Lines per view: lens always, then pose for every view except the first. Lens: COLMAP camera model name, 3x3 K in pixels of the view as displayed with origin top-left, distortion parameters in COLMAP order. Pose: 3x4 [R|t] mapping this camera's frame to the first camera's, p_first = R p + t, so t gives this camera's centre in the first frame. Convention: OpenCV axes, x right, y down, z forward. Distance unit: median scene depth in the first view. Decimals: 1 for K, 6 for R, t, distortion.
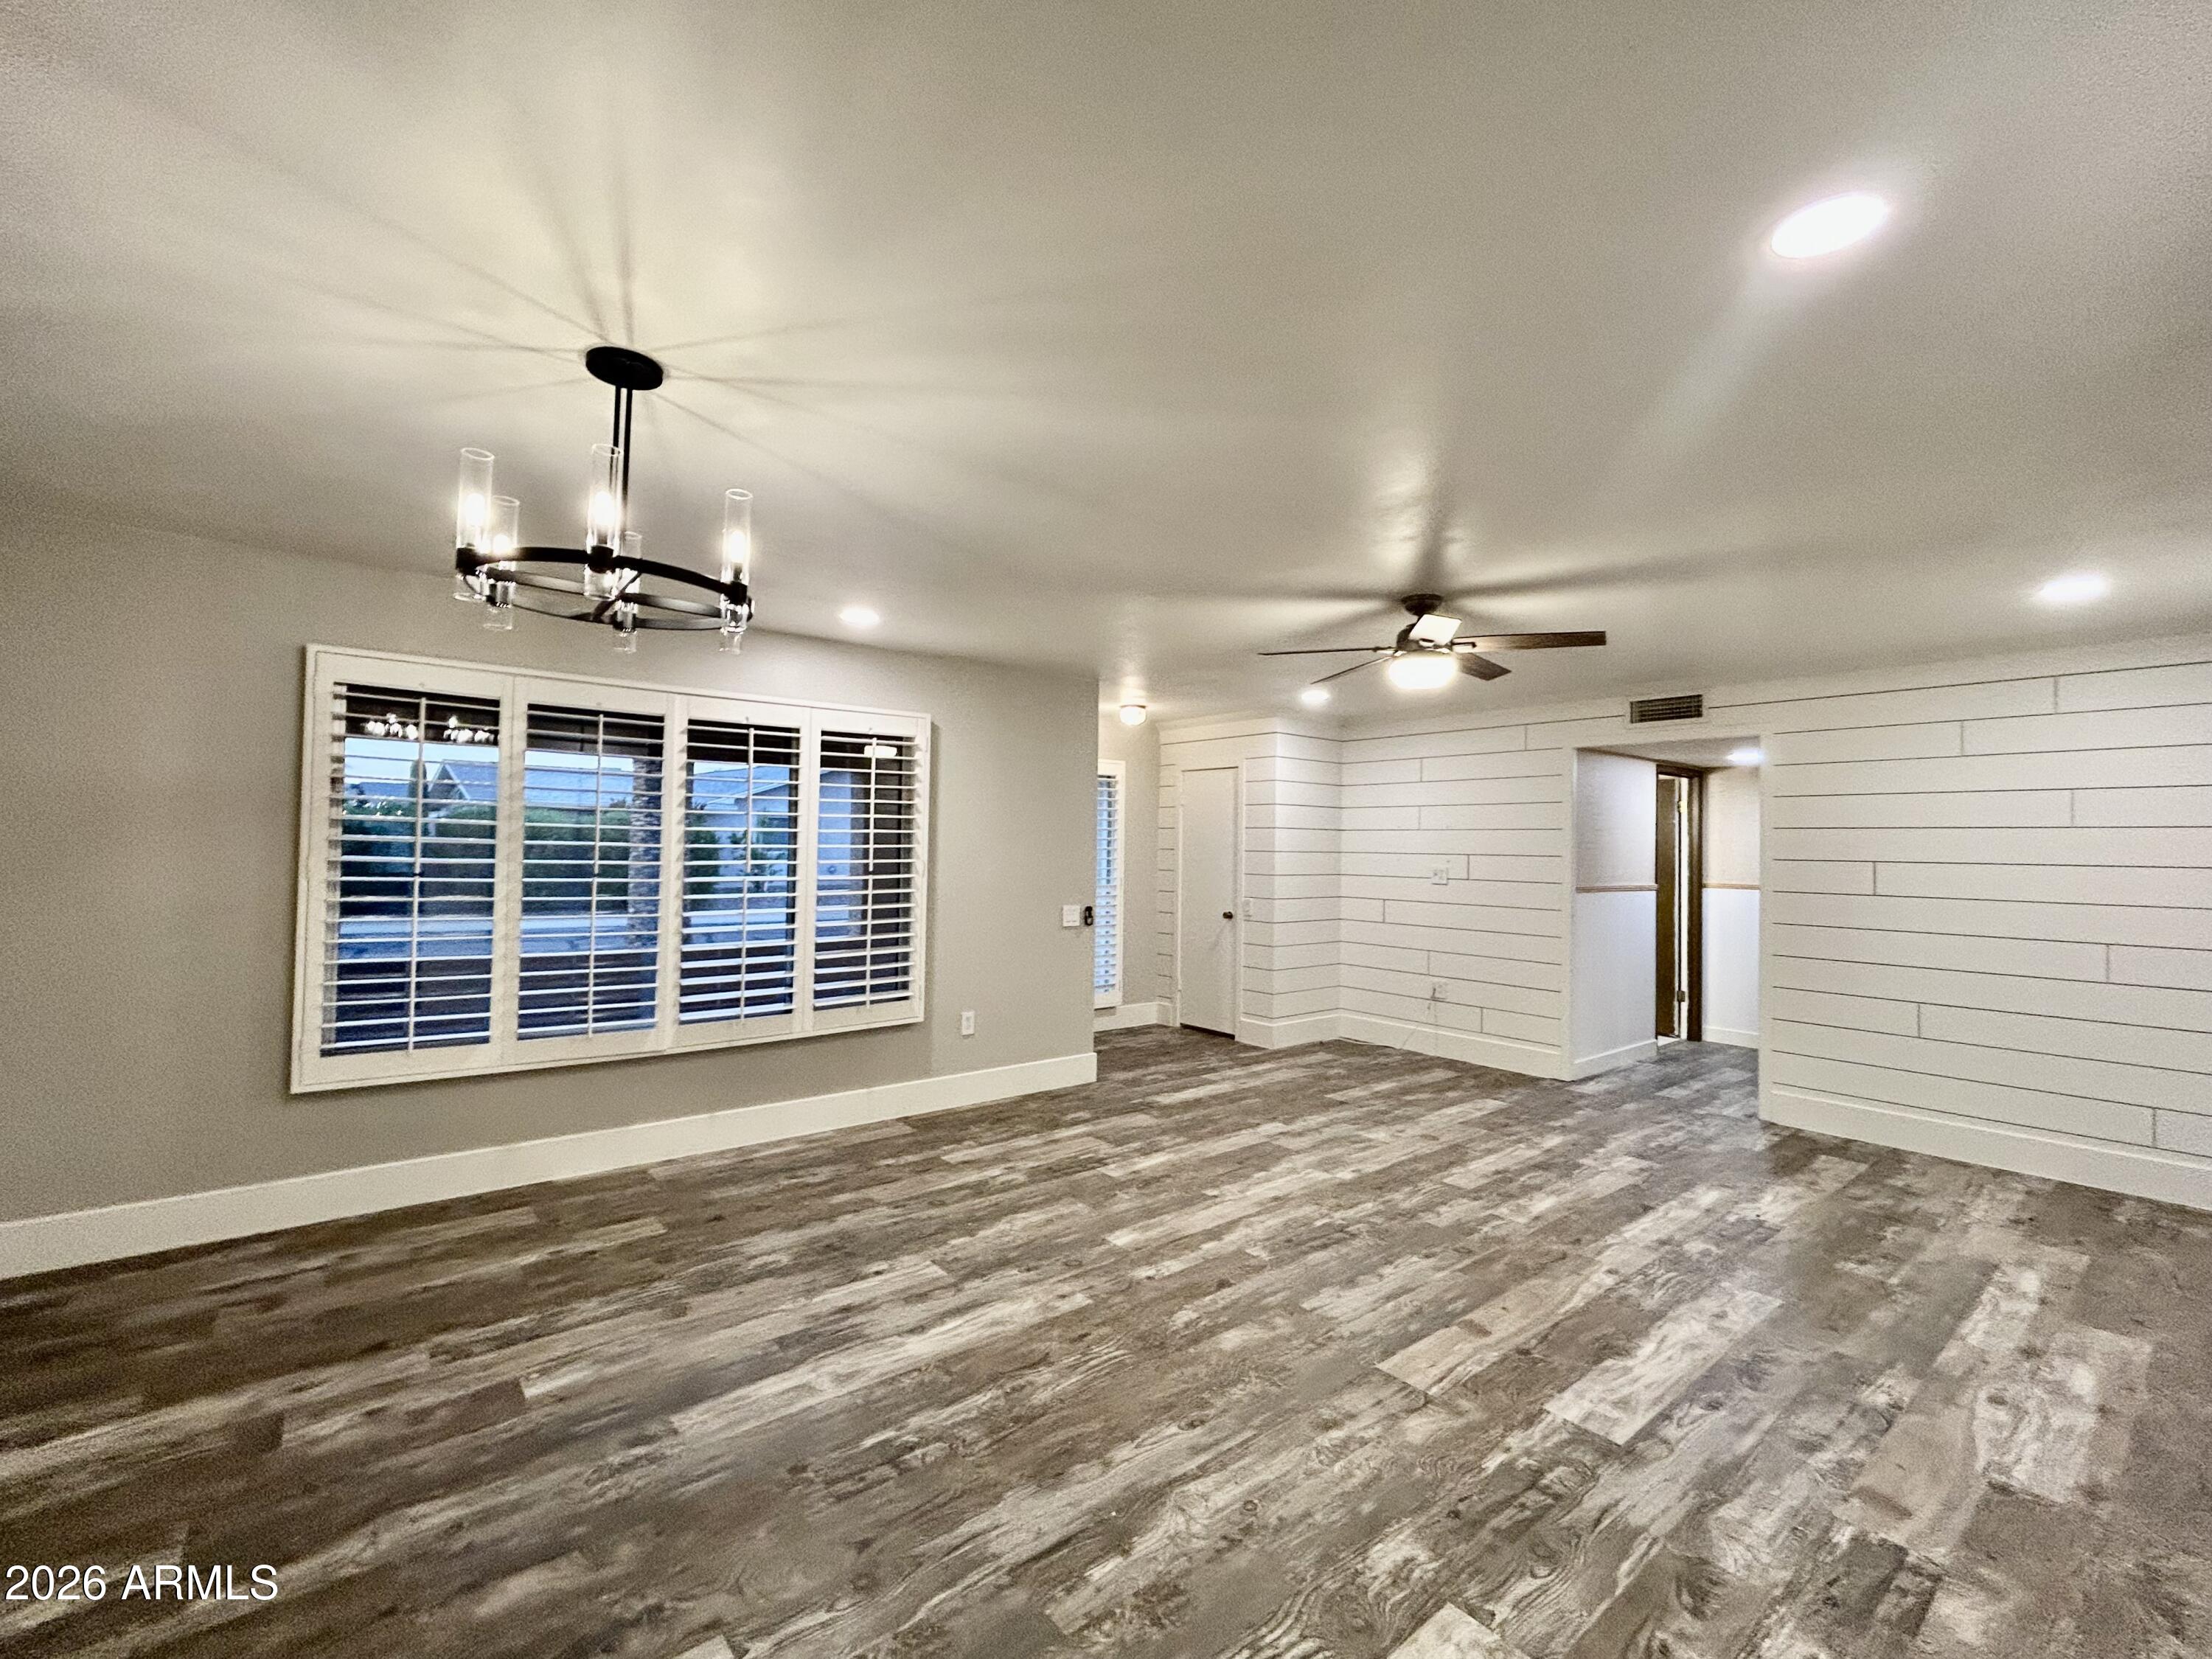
lens RADIAL K [[971.4, 0, 1106.0], [0, 971.4, 829.5], [0, 0, 1]] dist [0.001394, 0.001231]
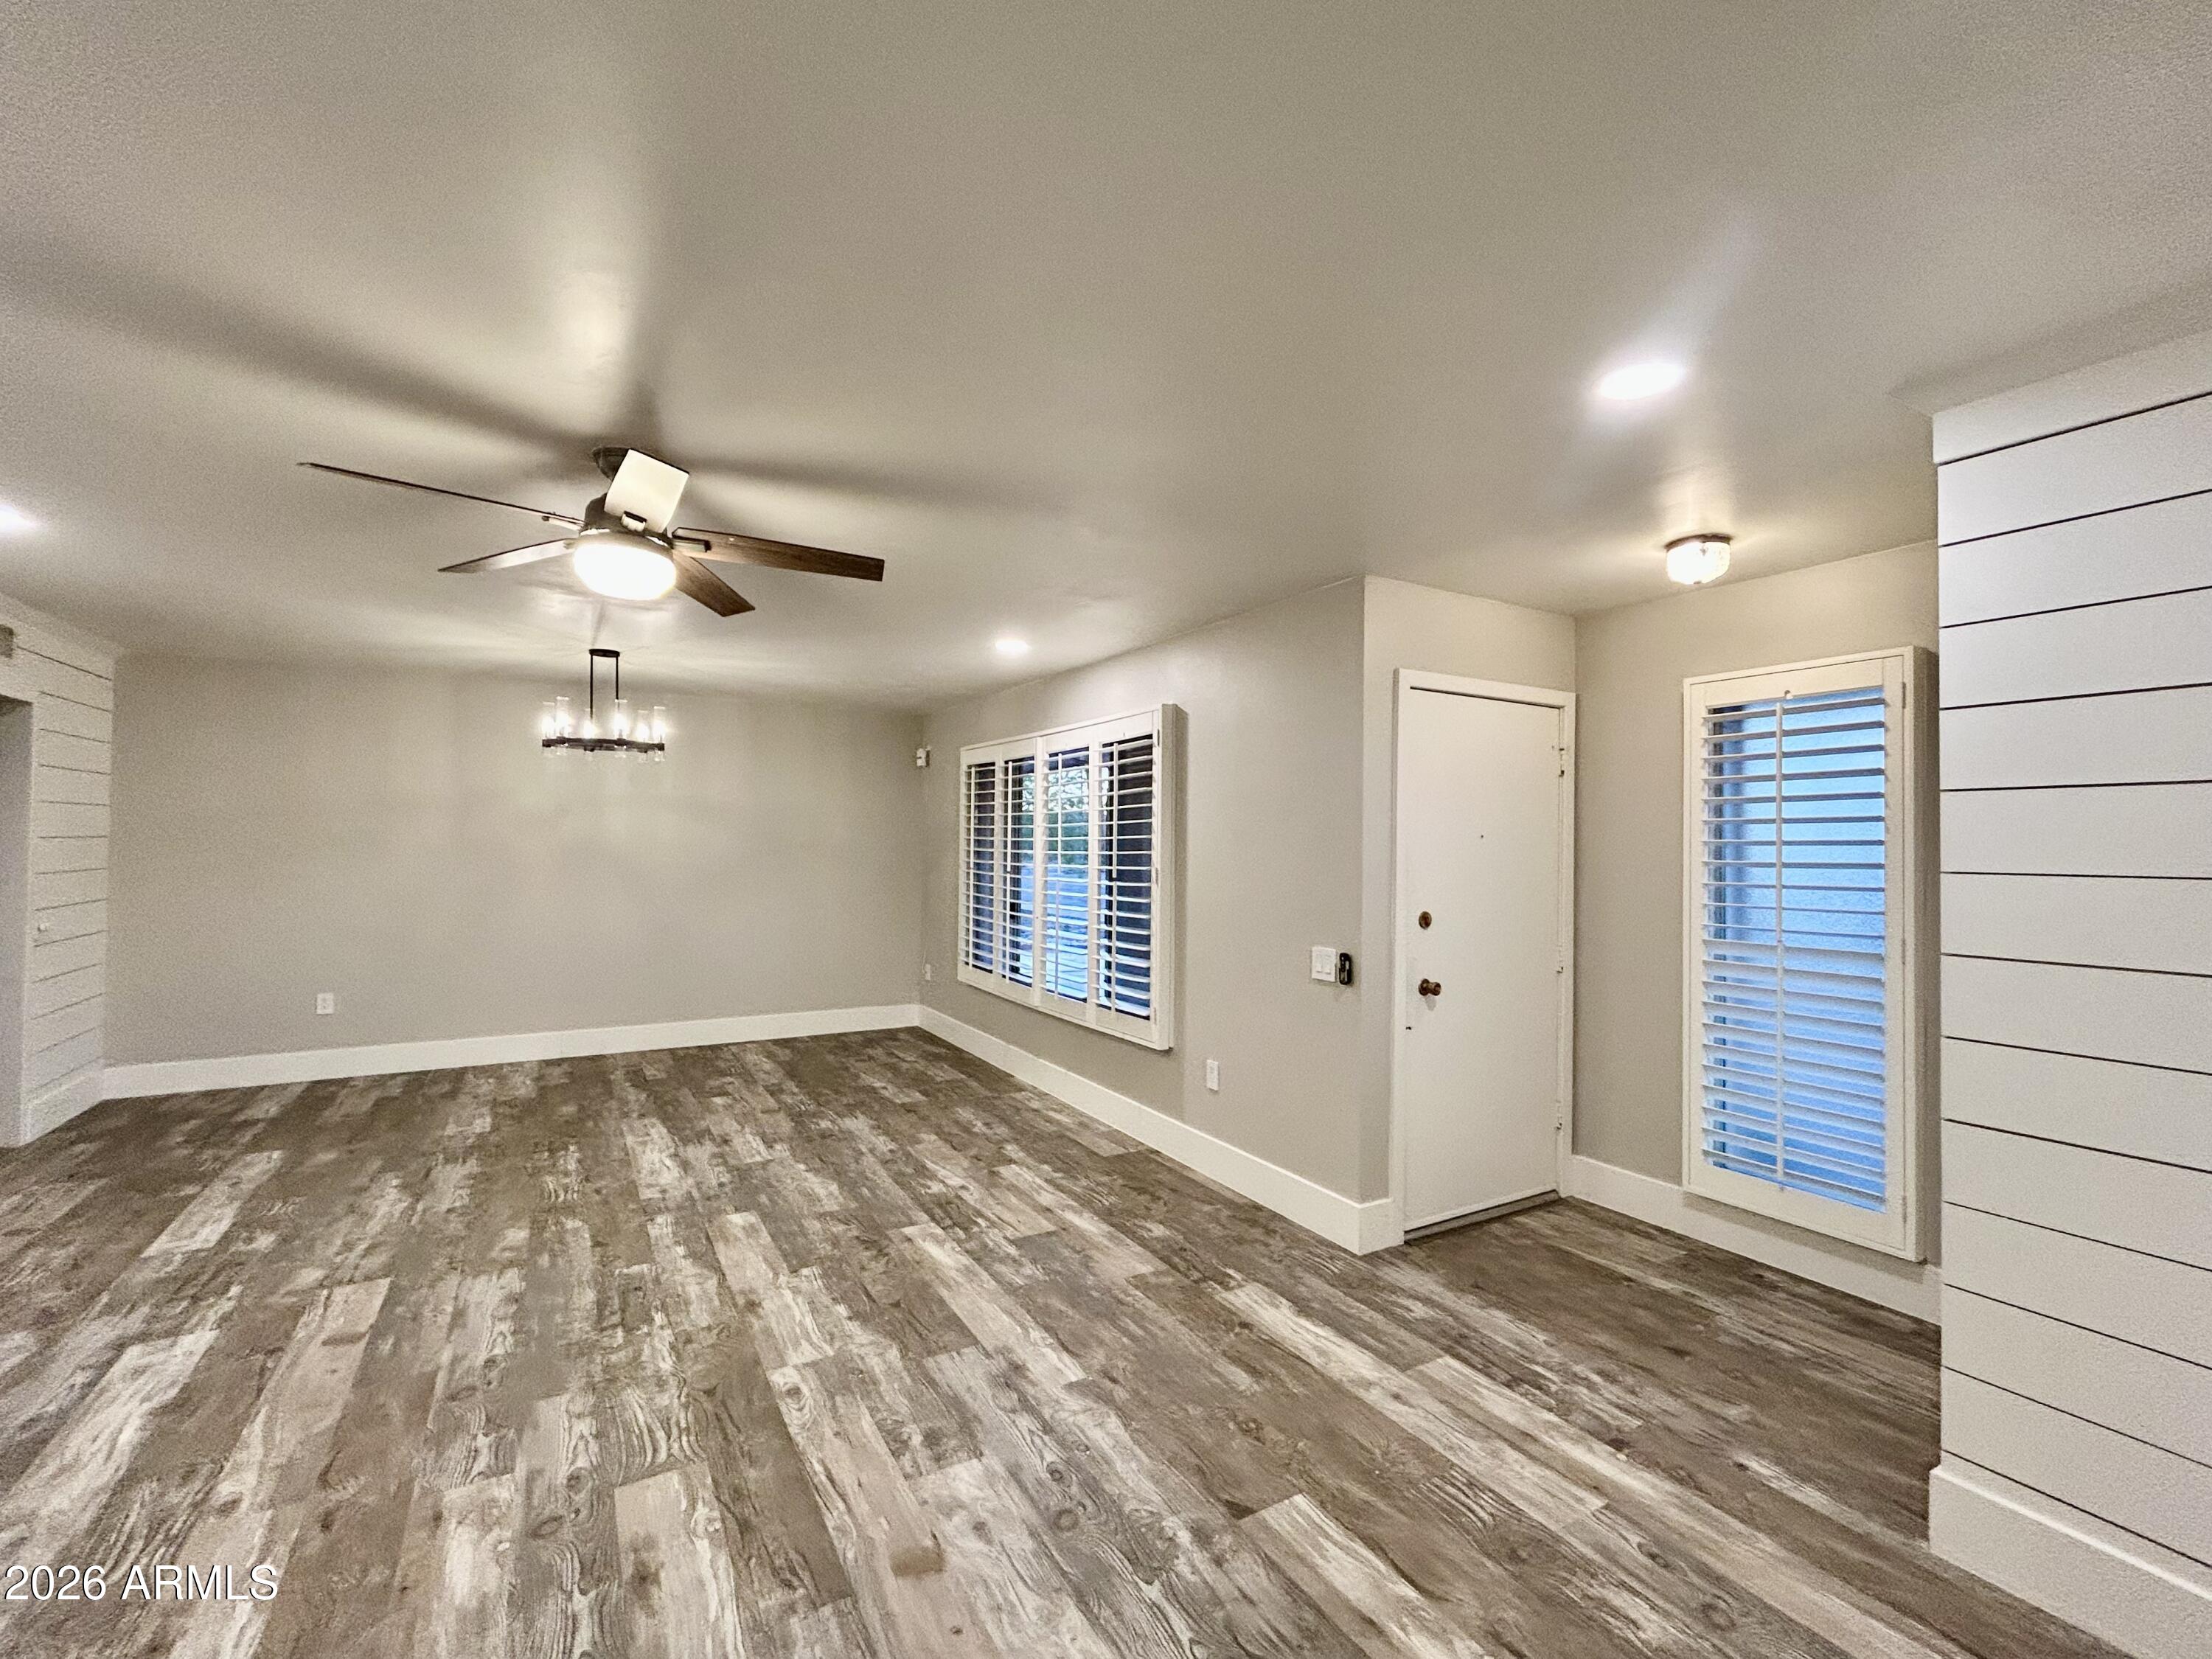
lens RADIAL K [[971.4, 0, 1106.0], [0, 971.4, 829.5], [0, 0, 1]] dist [0.001394, 0.001231]
pose [[-0.180661, -0.034531, -0.982939, 1.161909], [0.003988, 0.999350, -0.035840, 0.044696], [0.983537, -0.010395, -0.180406, 1.847658]]
